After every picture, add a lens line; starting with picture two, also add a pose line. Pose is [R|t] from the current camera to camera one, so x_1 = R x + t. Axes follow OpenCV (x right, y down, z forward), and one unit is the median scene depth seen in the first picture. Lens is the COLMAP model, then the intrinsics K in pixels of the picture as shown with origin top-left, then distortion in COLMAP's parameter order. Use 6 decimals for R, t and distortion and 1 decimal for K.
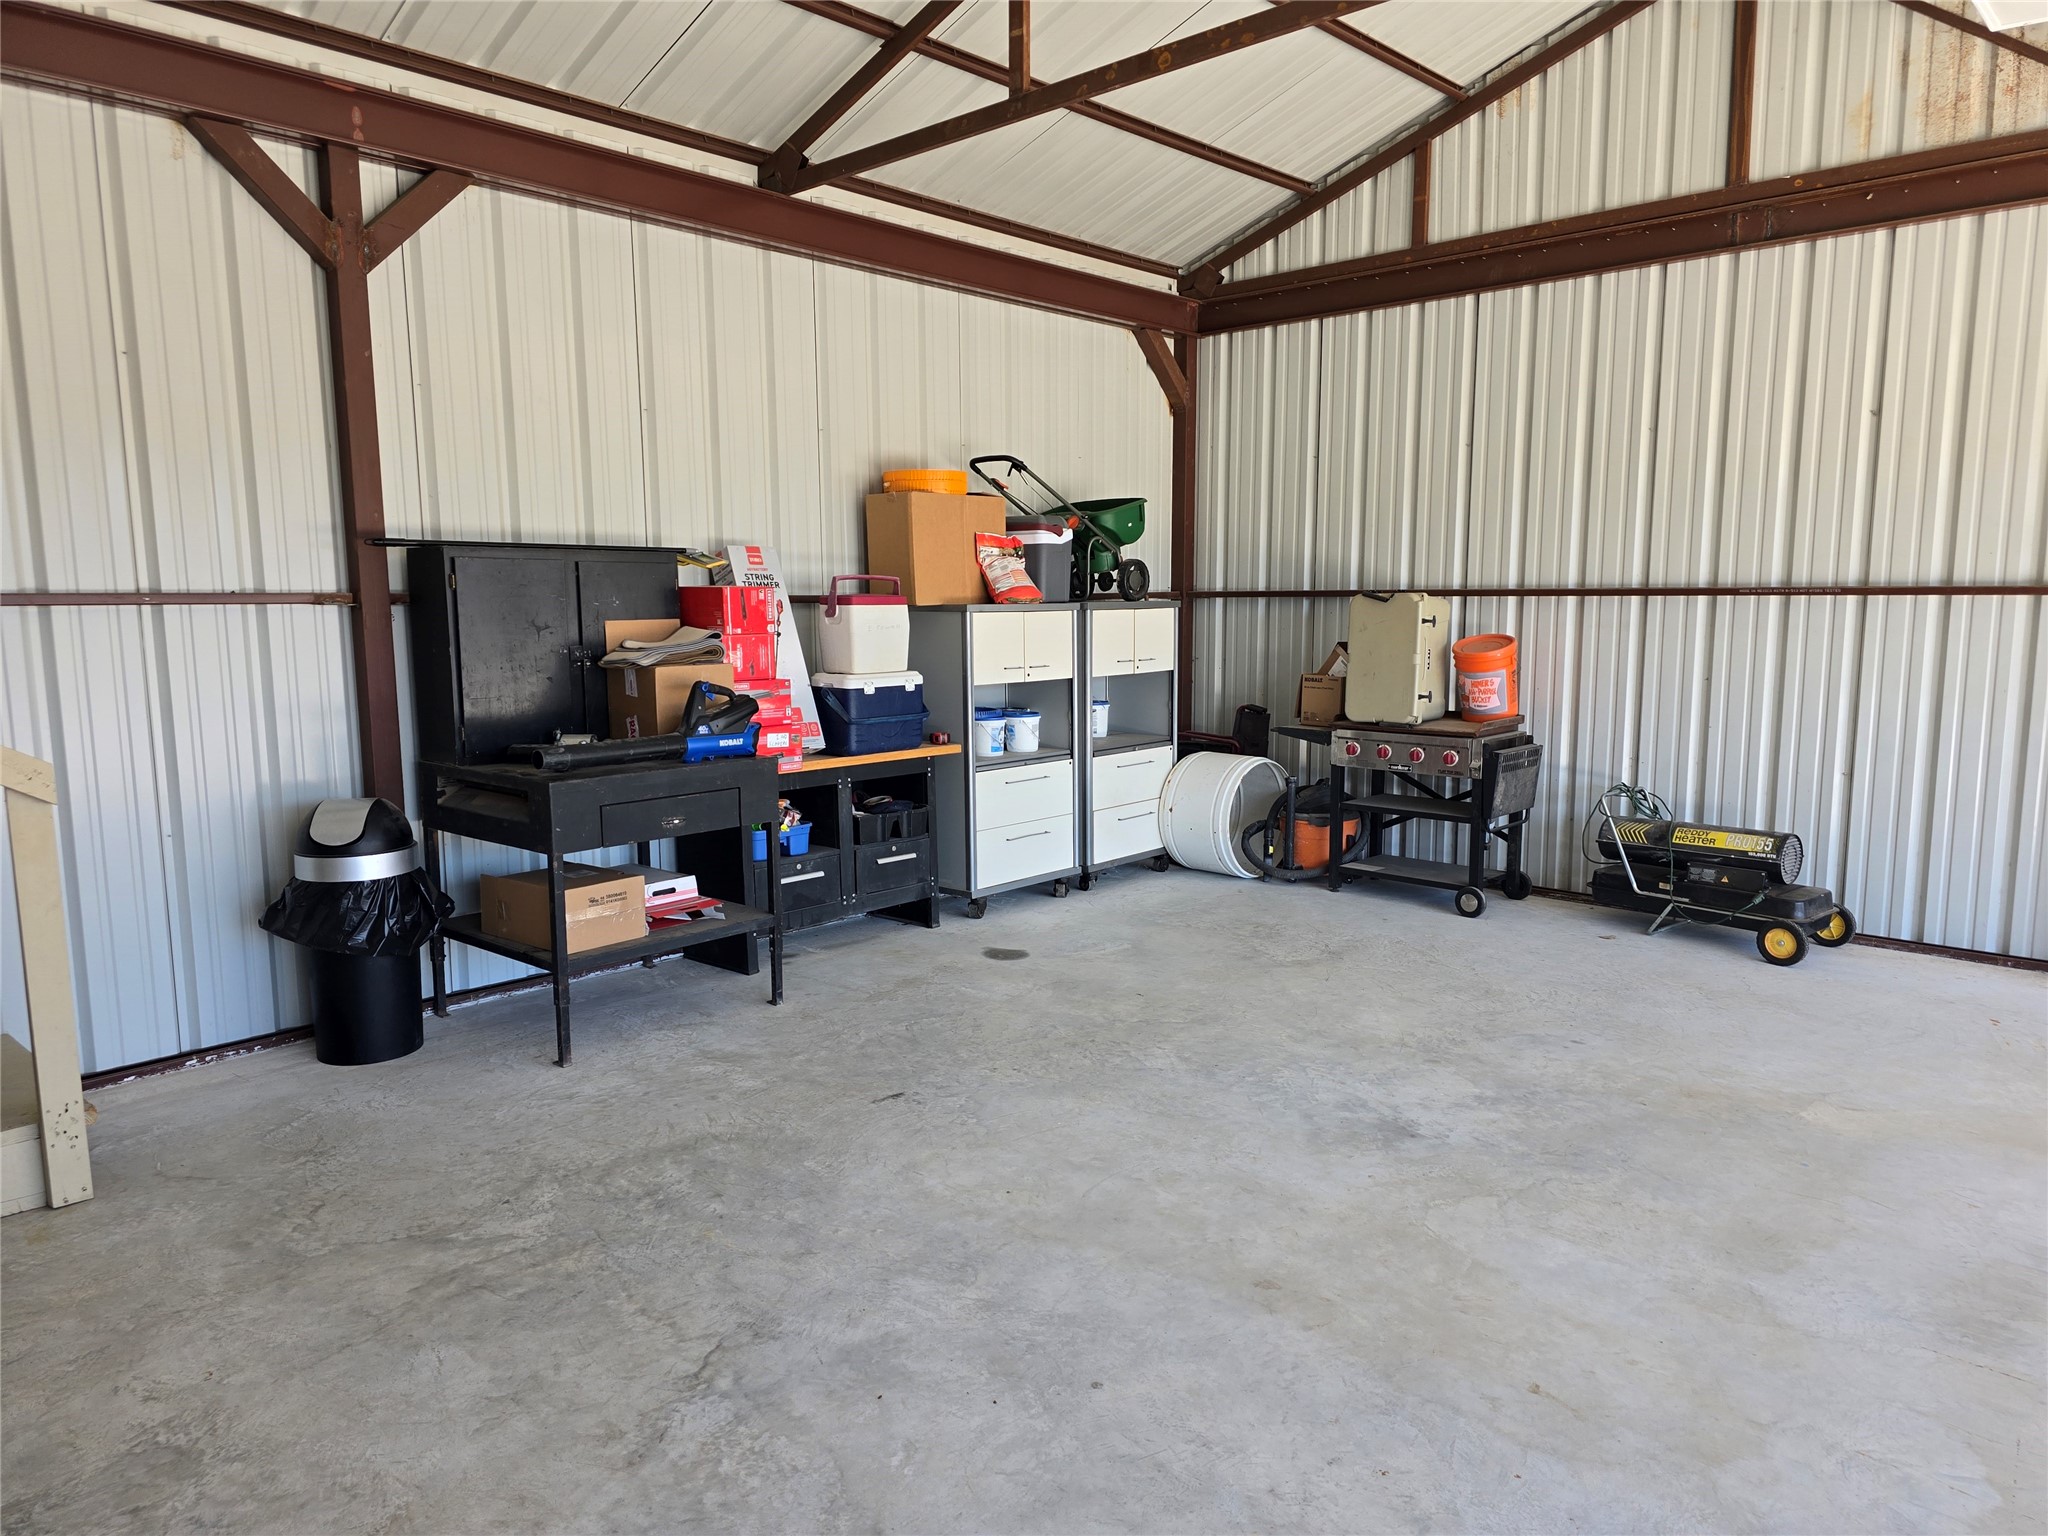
lens RADIAL K [[1382.2, 0, 1037.8], [0, 1382.2, 775.3], [0, 0, 1]] dist [0.087016, -0.089827]
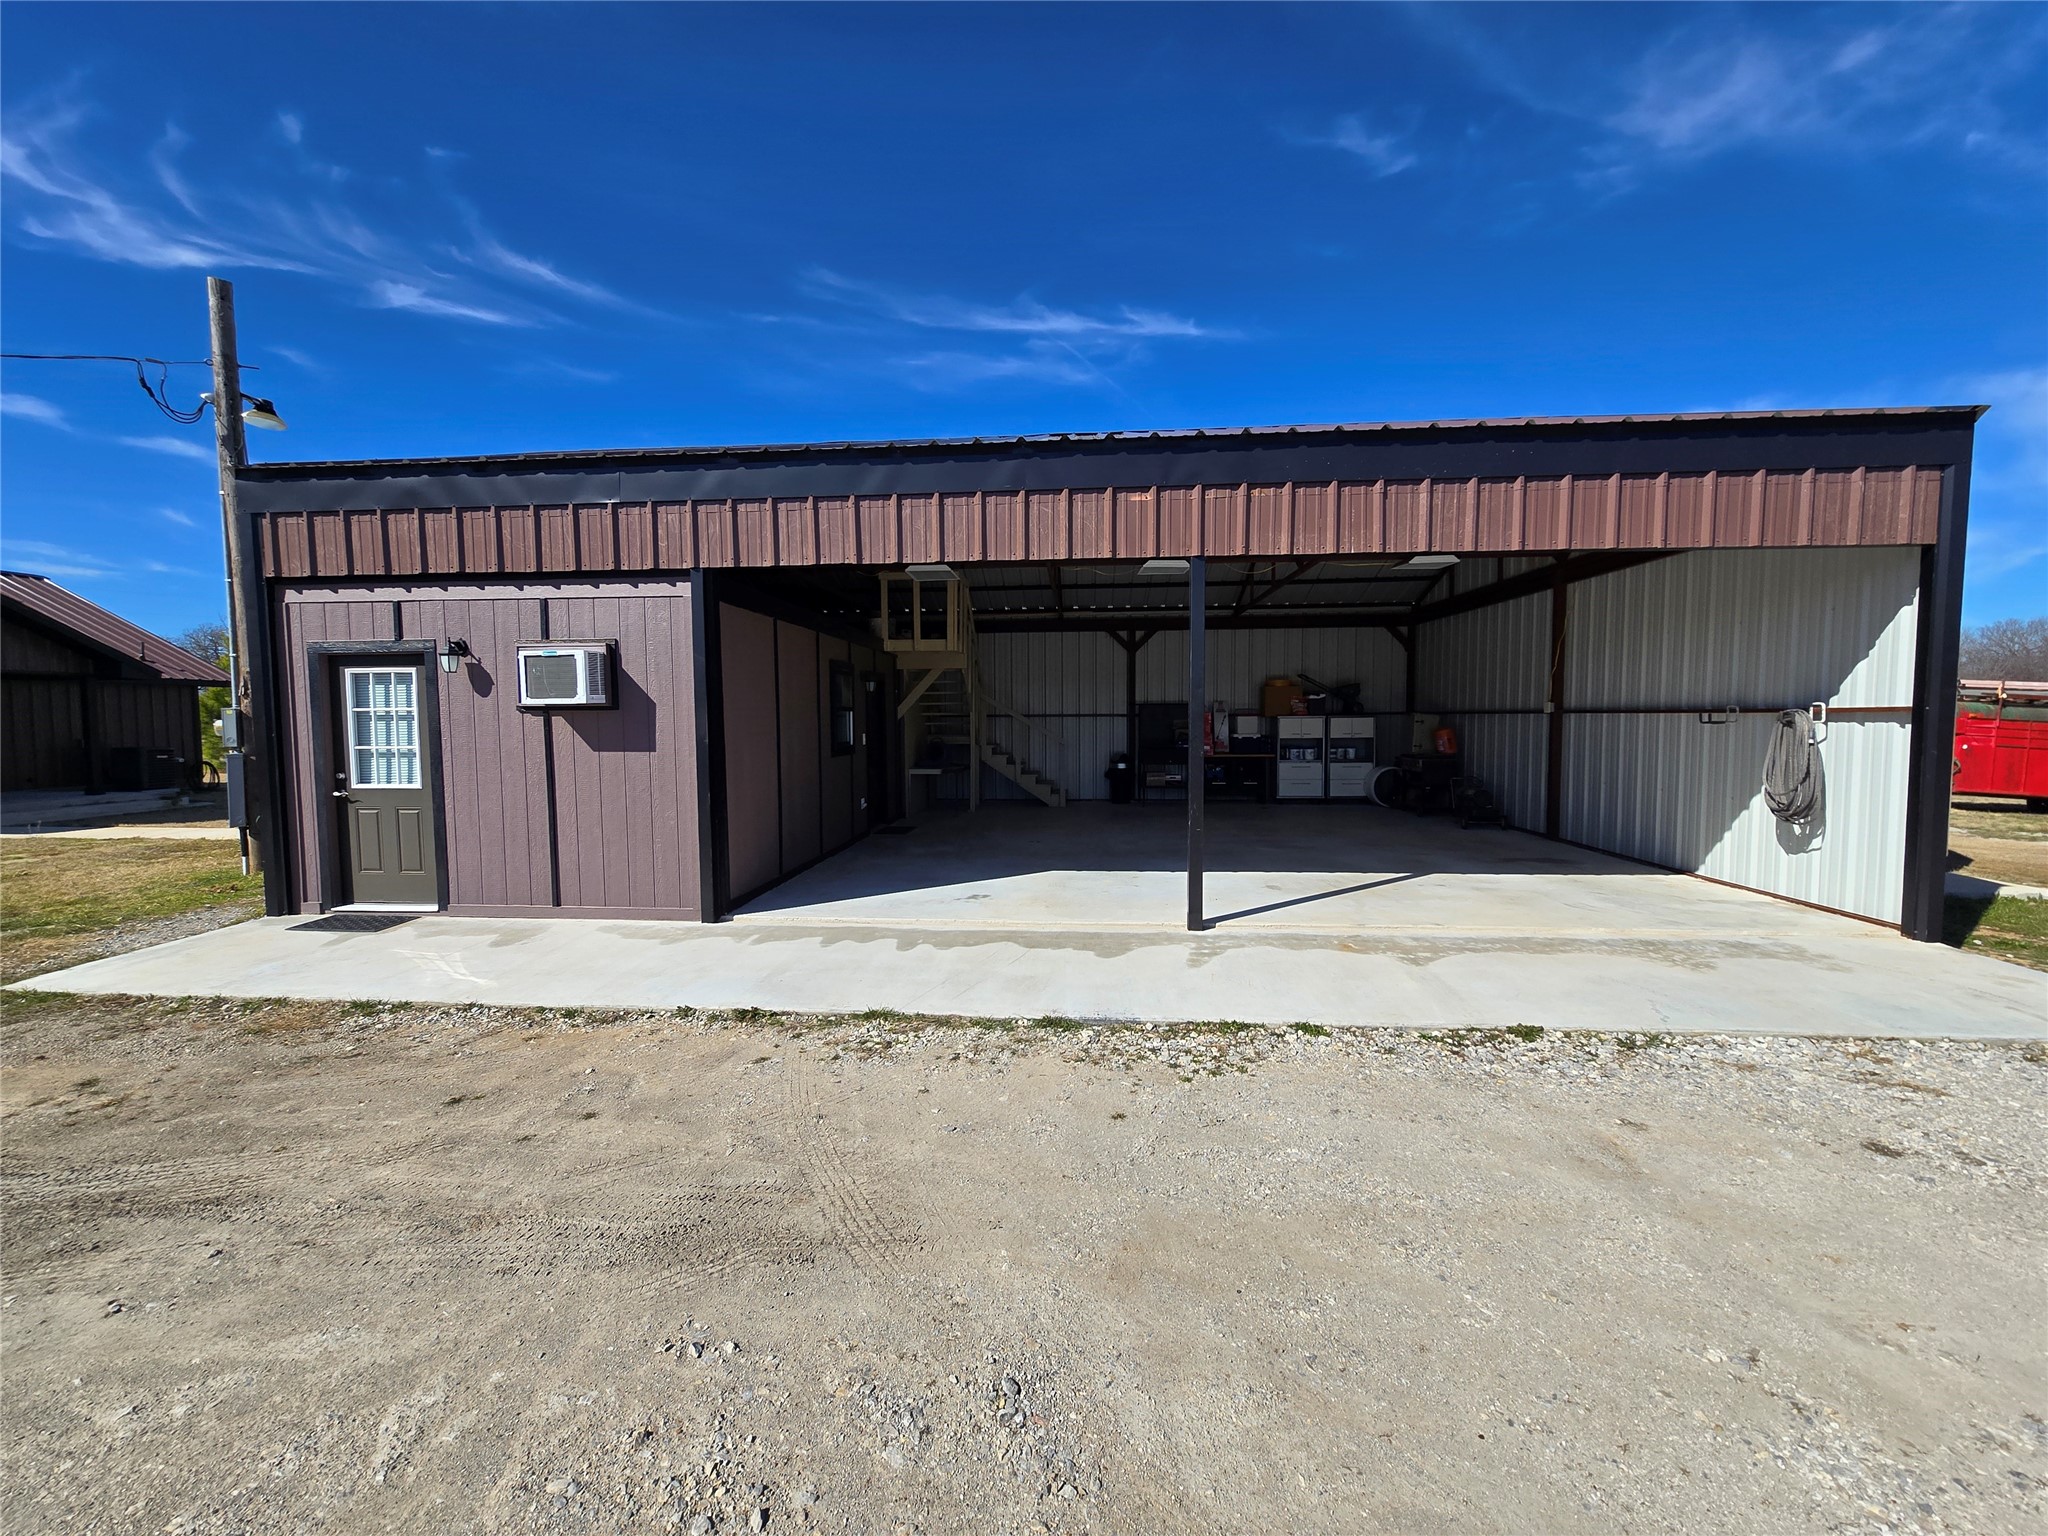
lens RADIAL K [[846.3, 0, 1001.9], [0, 846.3, 766.5], [0, 0, 1]] dist [-0.011843, 0.006053]
pose [[0.600477, 0.046947, -0.798262, 1.743136], [-0.096145, 0.995272, -0.013790, 0.148703], [0.793841, 0.085030, 0.602152, -1.226152]]
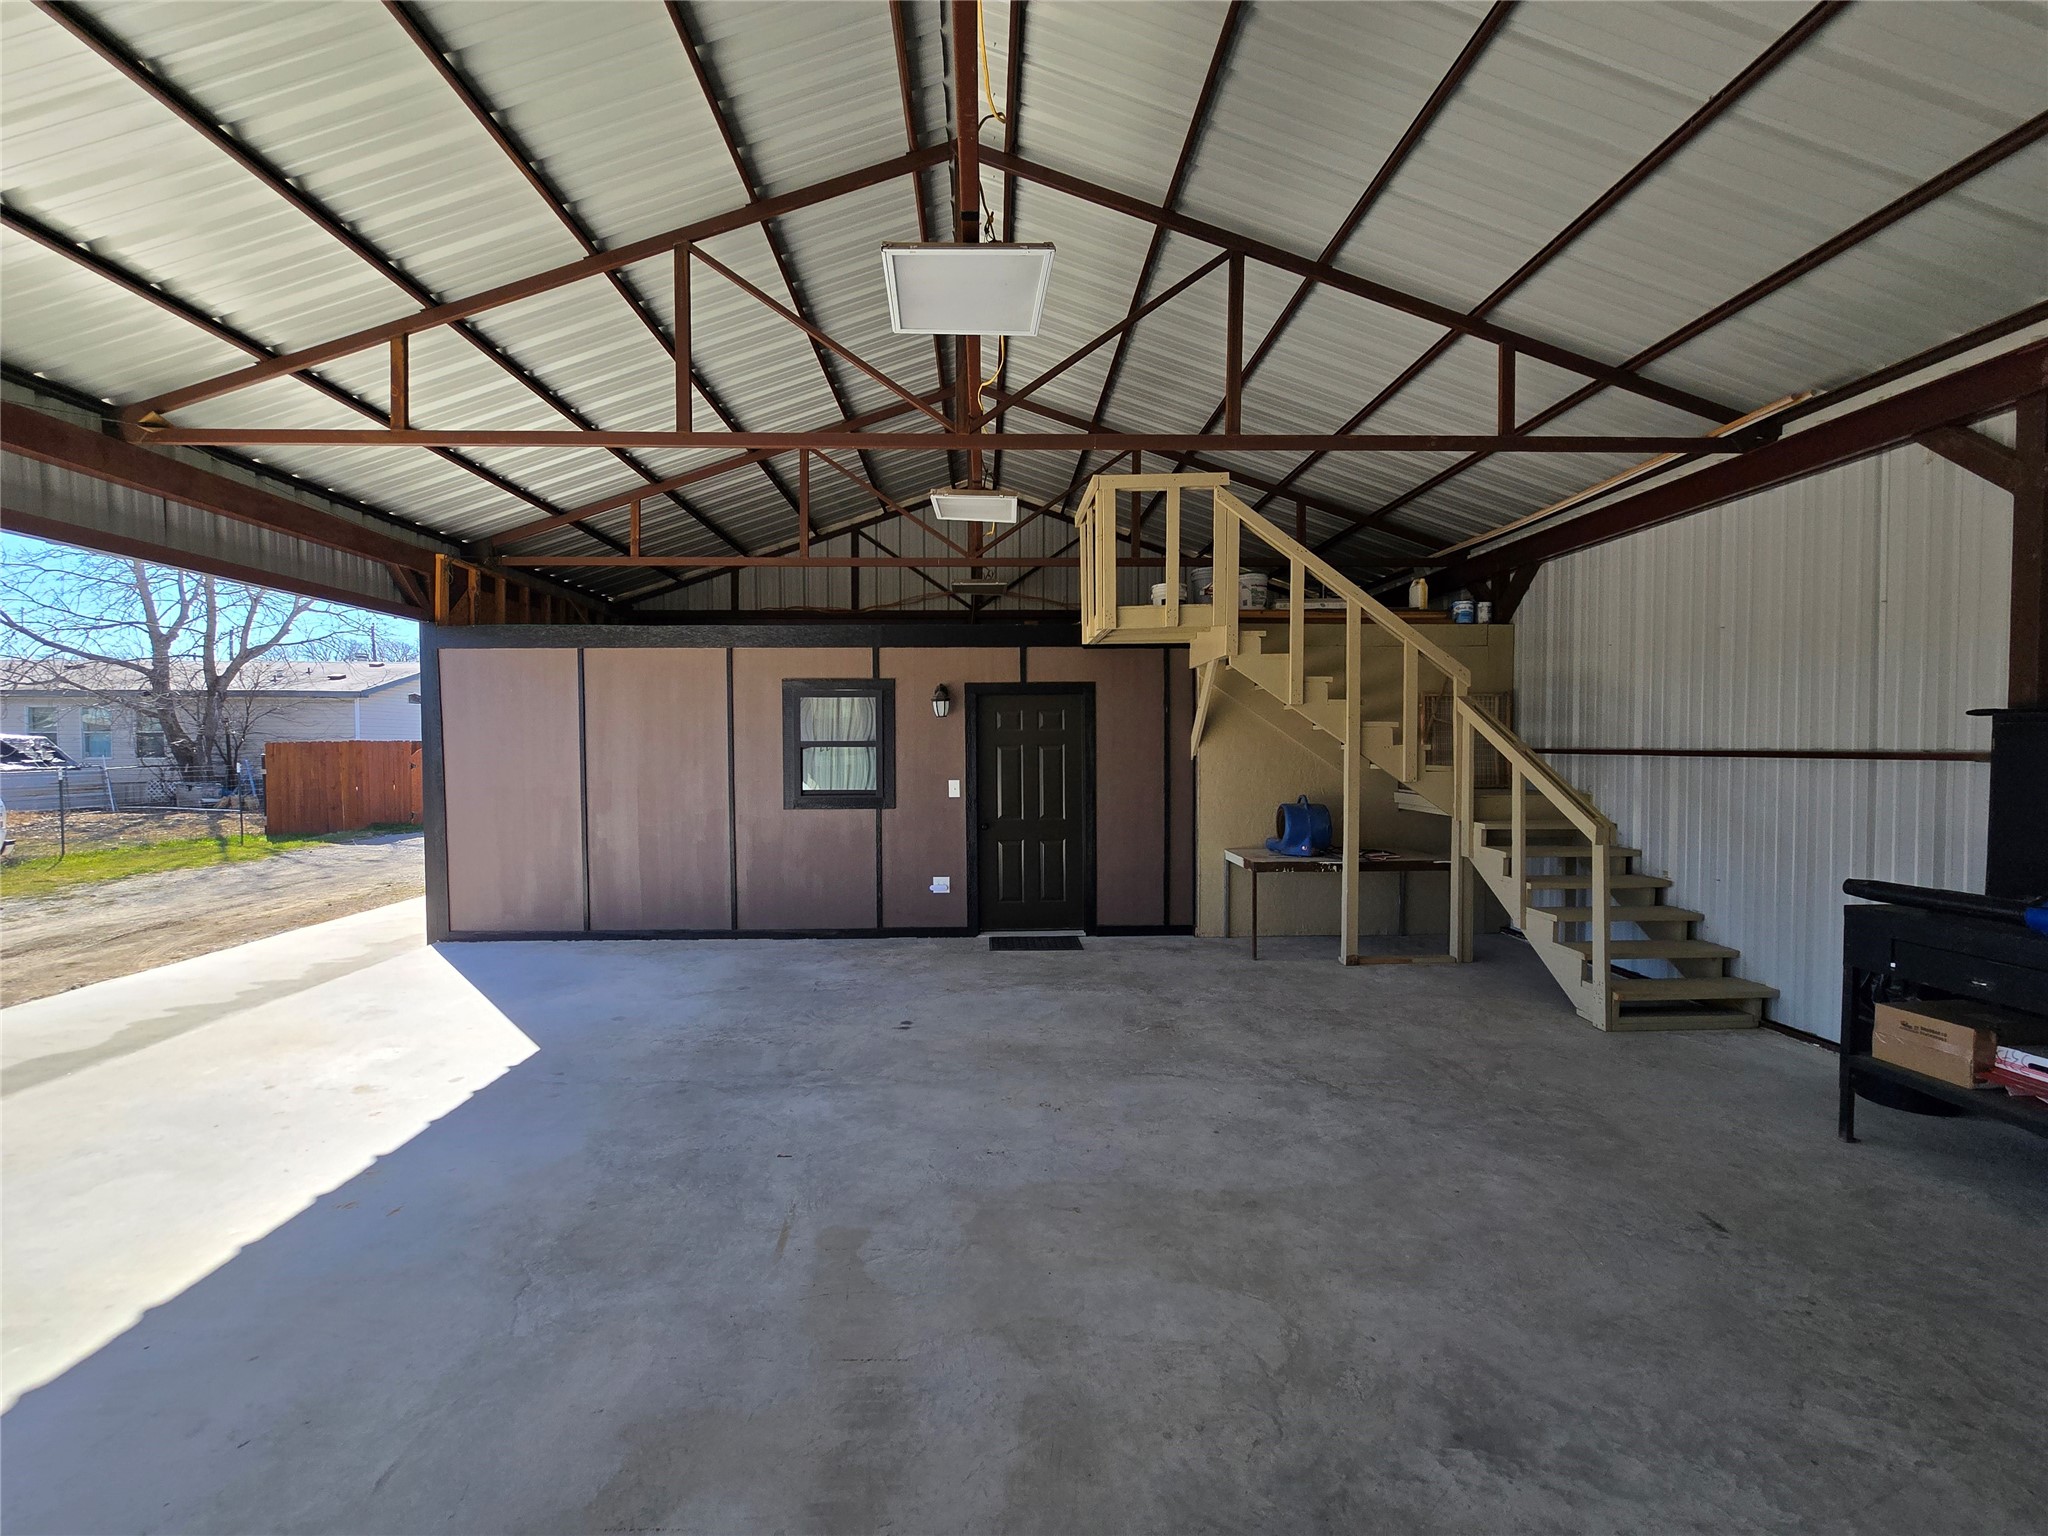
lens RADIAL K [[846.3, 0, 1001.9], [0, 846.3, 766.5], [0, 0, 1]] dist [-0.011843, 0.006053]
pose [[-0.731452, 0.020949, -0.681571, 0.671893], [-0.080051, 0.989978, 0.116338, -0.136960], [0.677178, 0.139656, -0.722444, 0.961094]]
